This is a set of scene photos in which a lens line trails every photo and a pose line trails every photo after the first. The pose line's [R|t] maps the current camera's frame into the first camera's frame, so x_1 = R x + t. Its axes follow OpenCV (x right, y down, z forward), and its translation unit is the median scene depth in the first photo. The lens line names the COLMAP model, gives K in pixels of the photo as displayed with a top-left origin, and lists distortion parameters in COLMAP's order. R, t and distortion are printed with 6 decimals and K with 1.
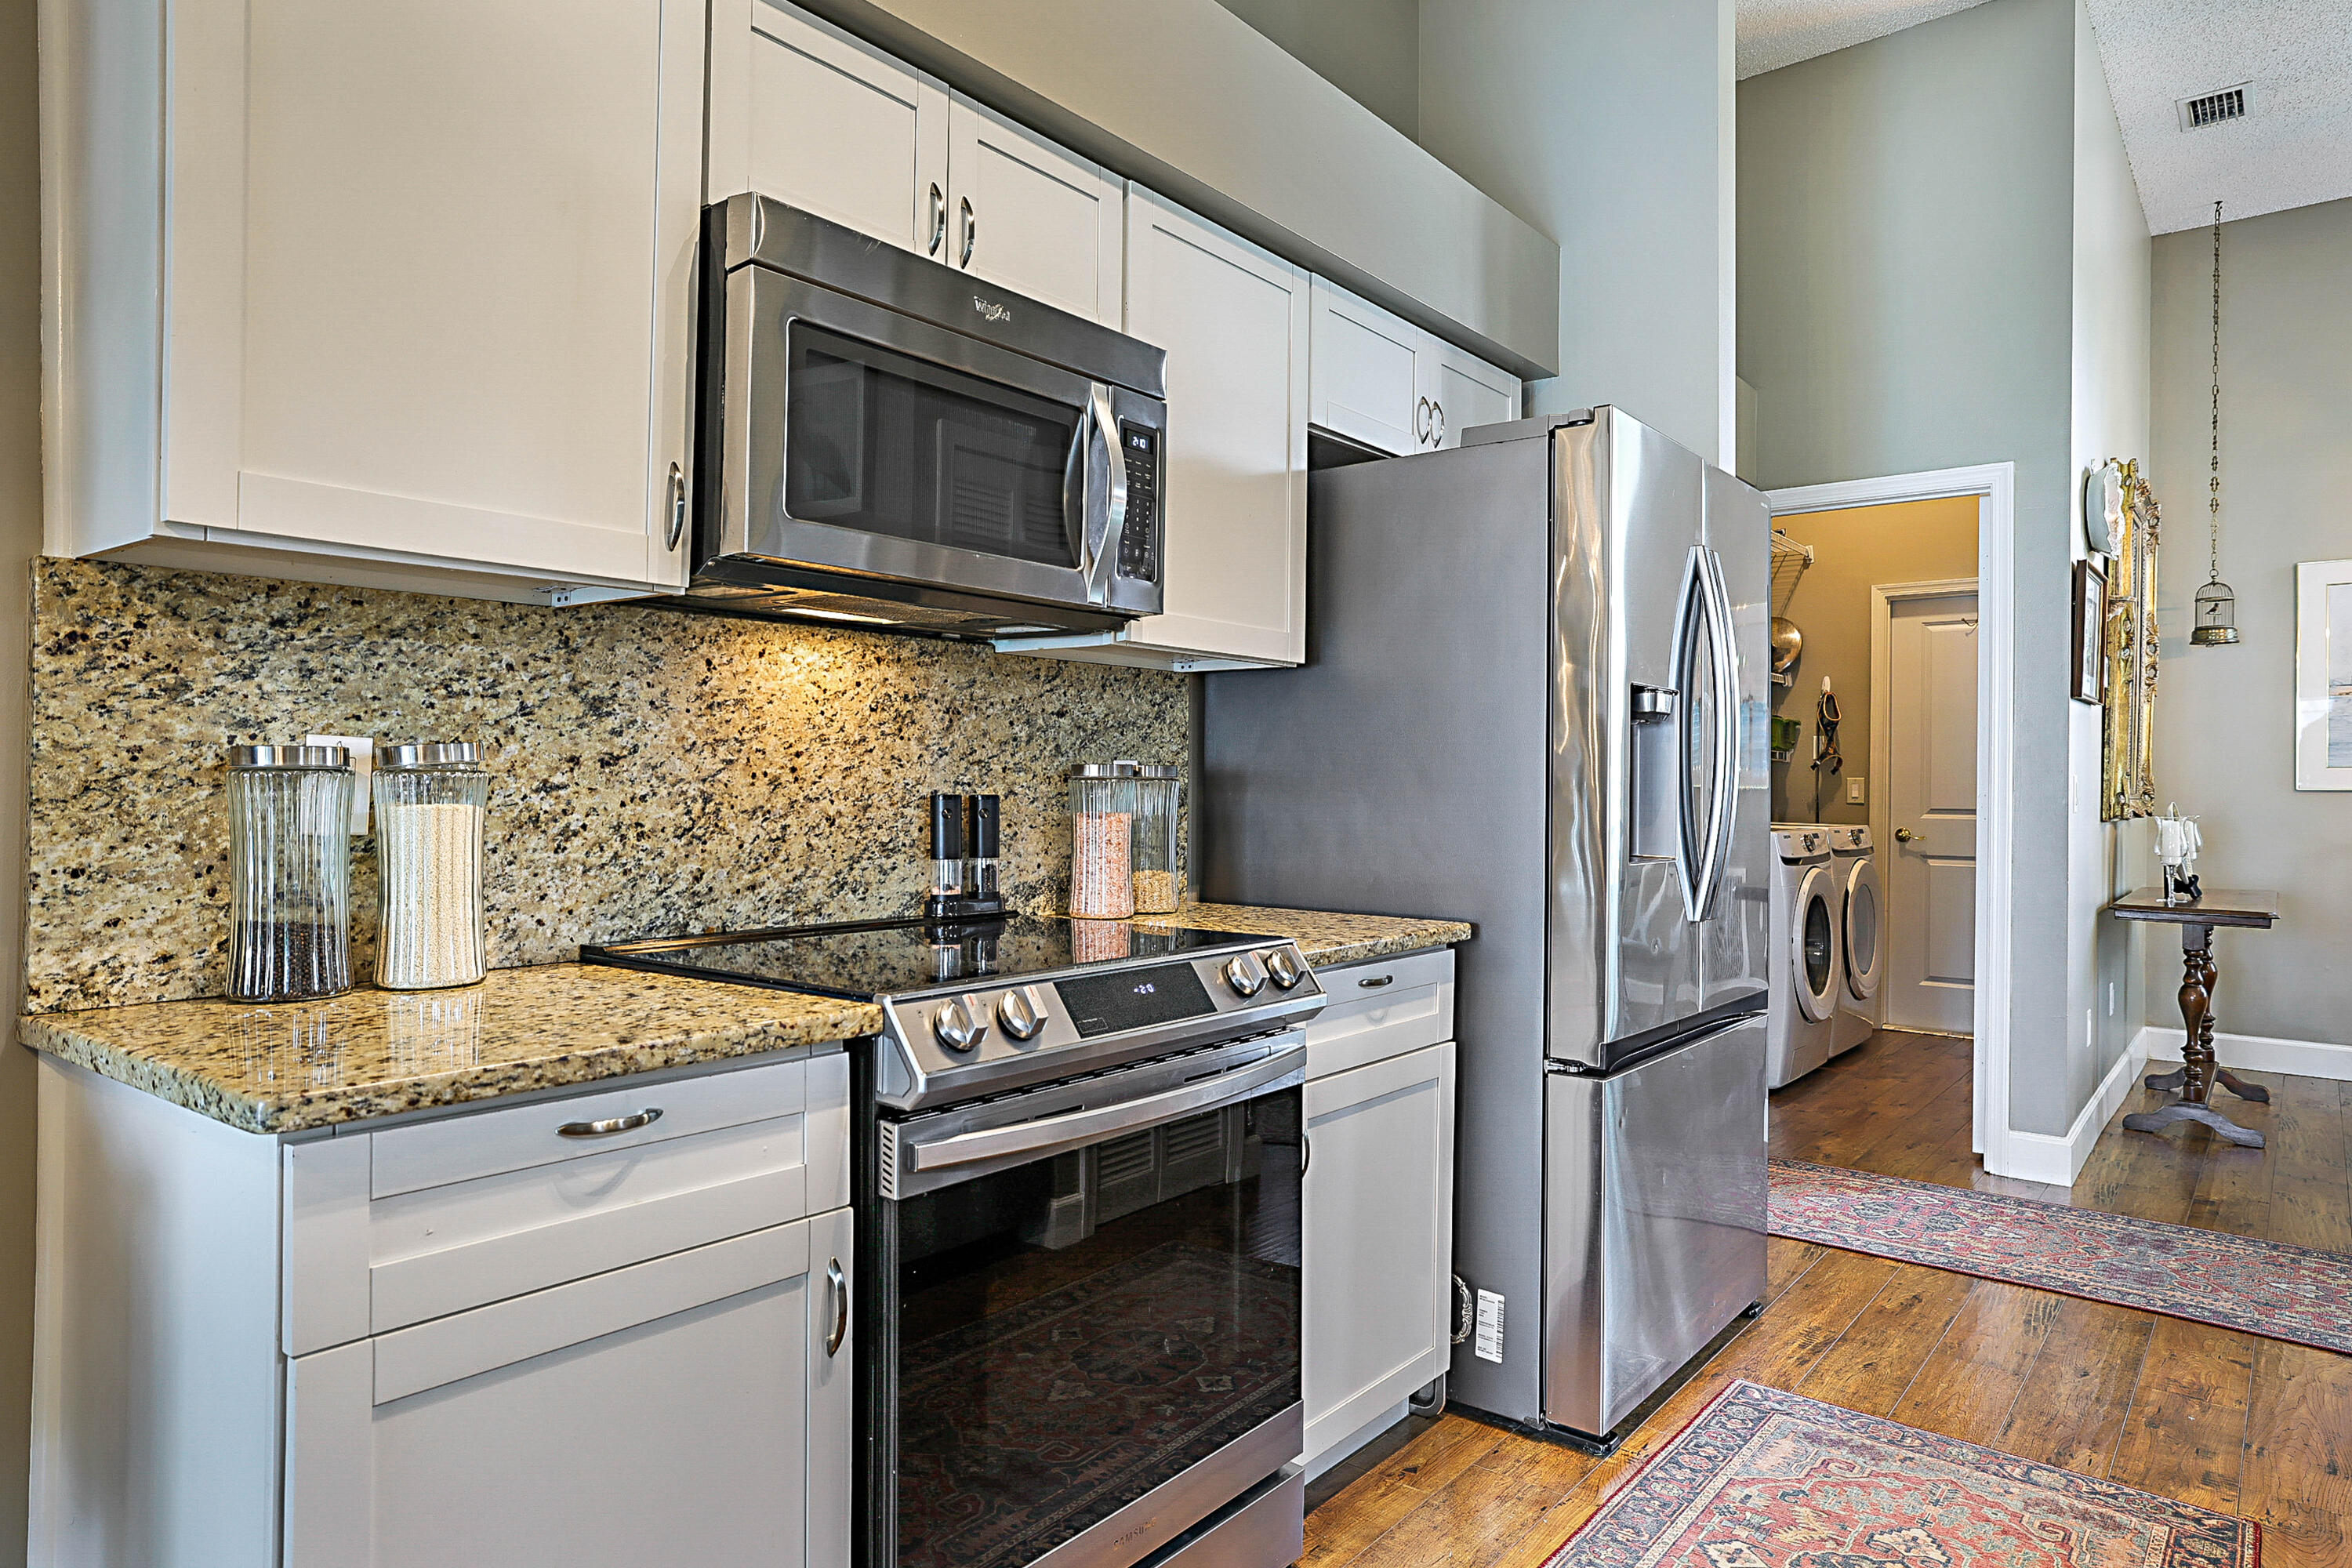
lens RADIAL K [[1356.3, 0, 1176.0], [0, 1356.3, 784.0], [0, 0, 1]] dist [-0.002437, 0.000736]
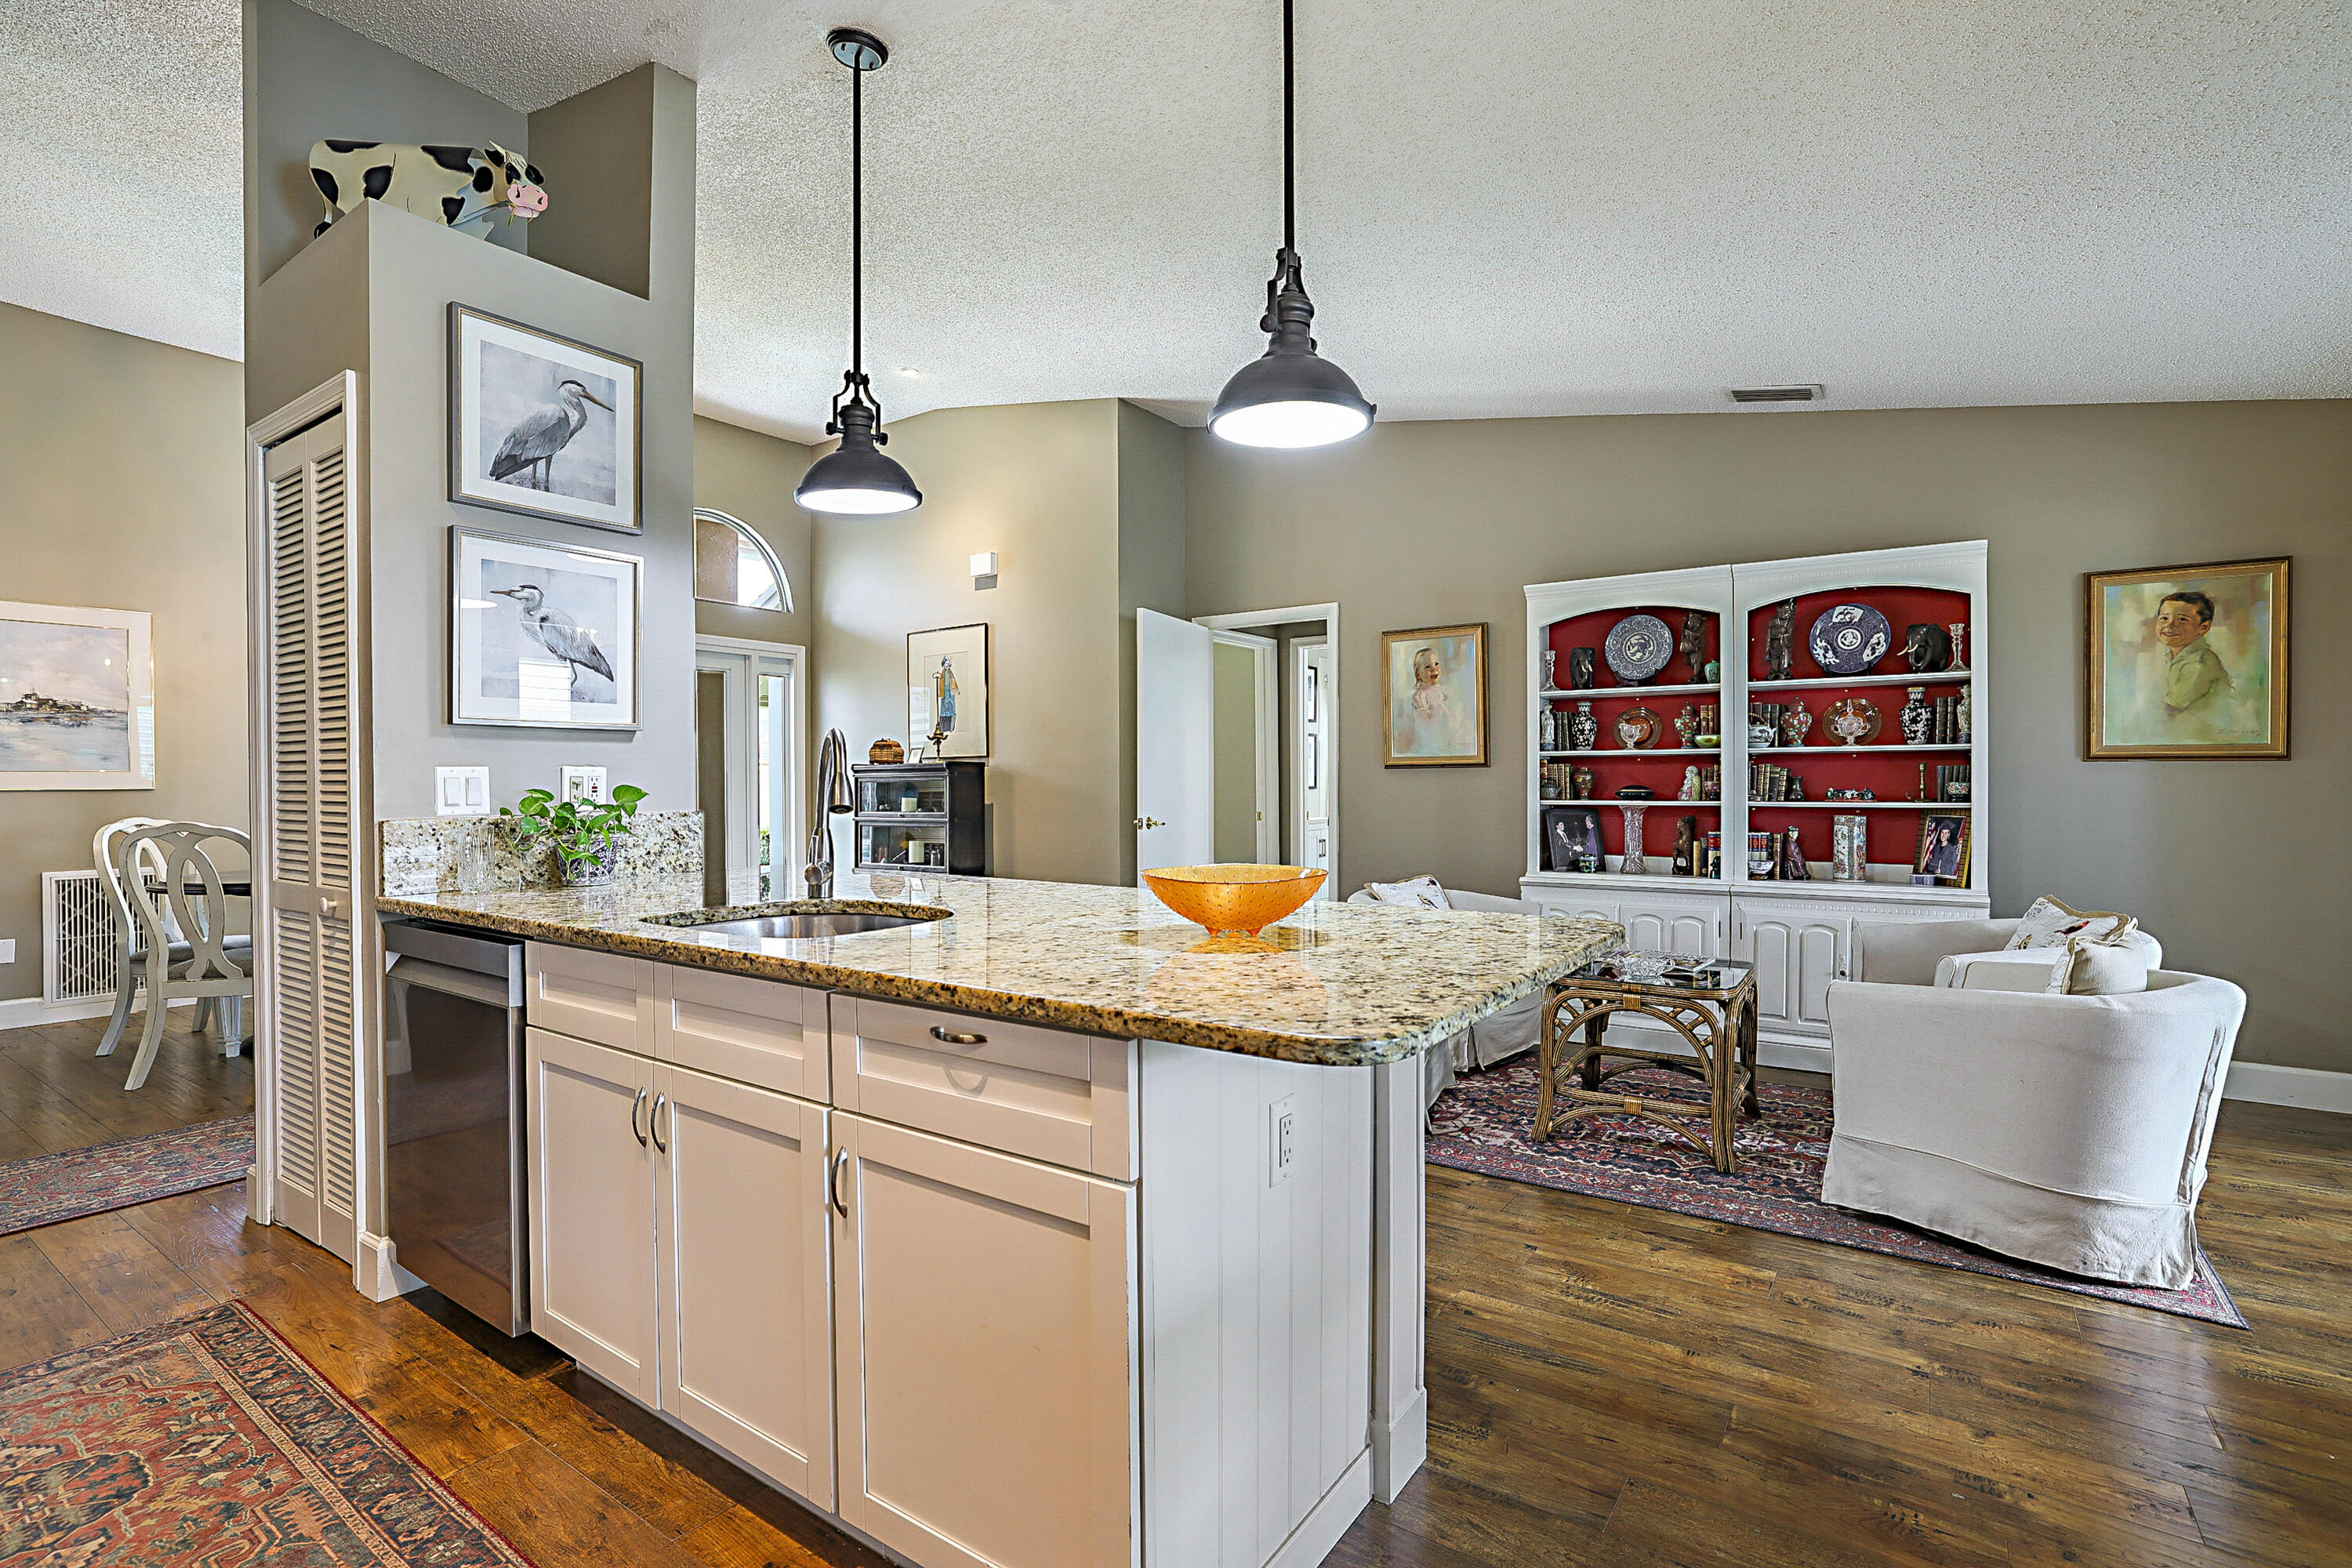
lens RADIAL K [[1156.3, 0, 1109.1], [0, 1156.3, 791.0], [0, 0, 1]] dist [-0.026939, 0.016052]
pose [[-0.040131, -0.015549, 0.999073, -0.456429], [0.007805, 0.999844, 0.015874, -0.003984], [-0.999164, 0.008435, -0.040004, 0.126204]]
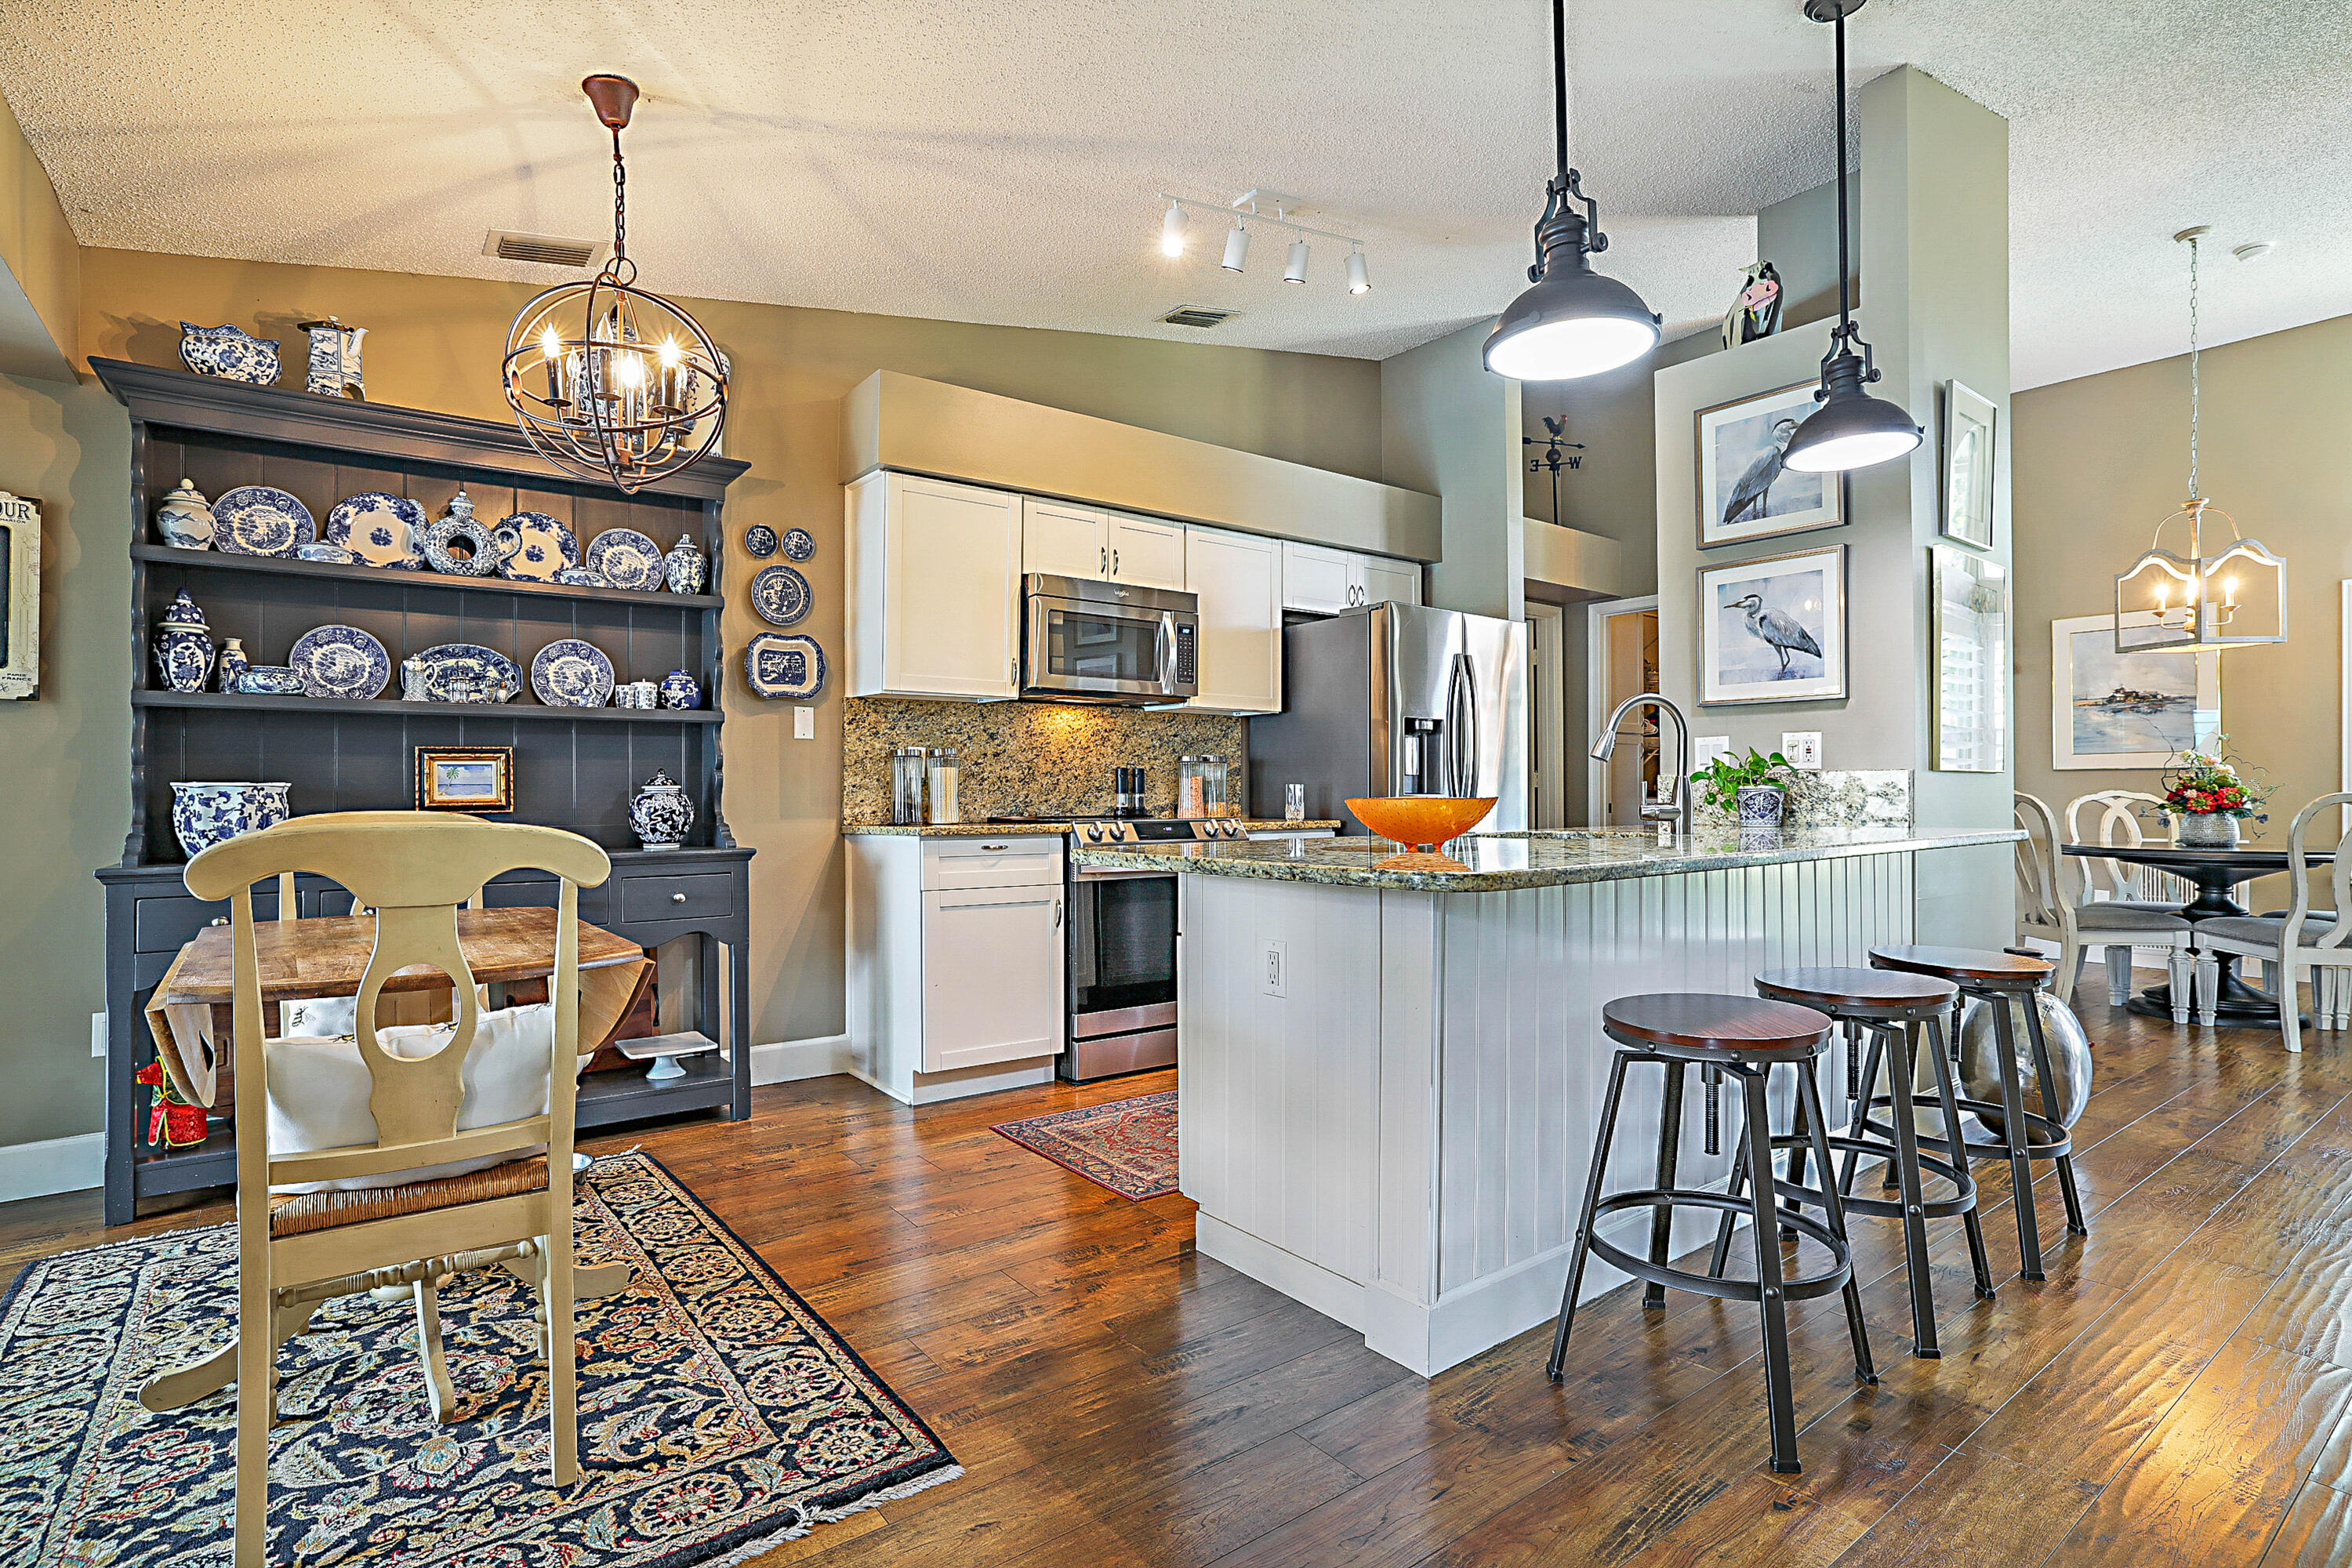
lens RADIAL K [[1134.0, 0, 1211.3], [0, 1134.0, 792.5], [0, 0, 1]] dist [0.000898, 0.000127]
pose [[0.975414, -0.011737, -0.220066, 0.498358], [0.010832, 0.999927, -0.005321, 0.071787], [0.220112, 0.002807, 0.975471, -1.118909]]
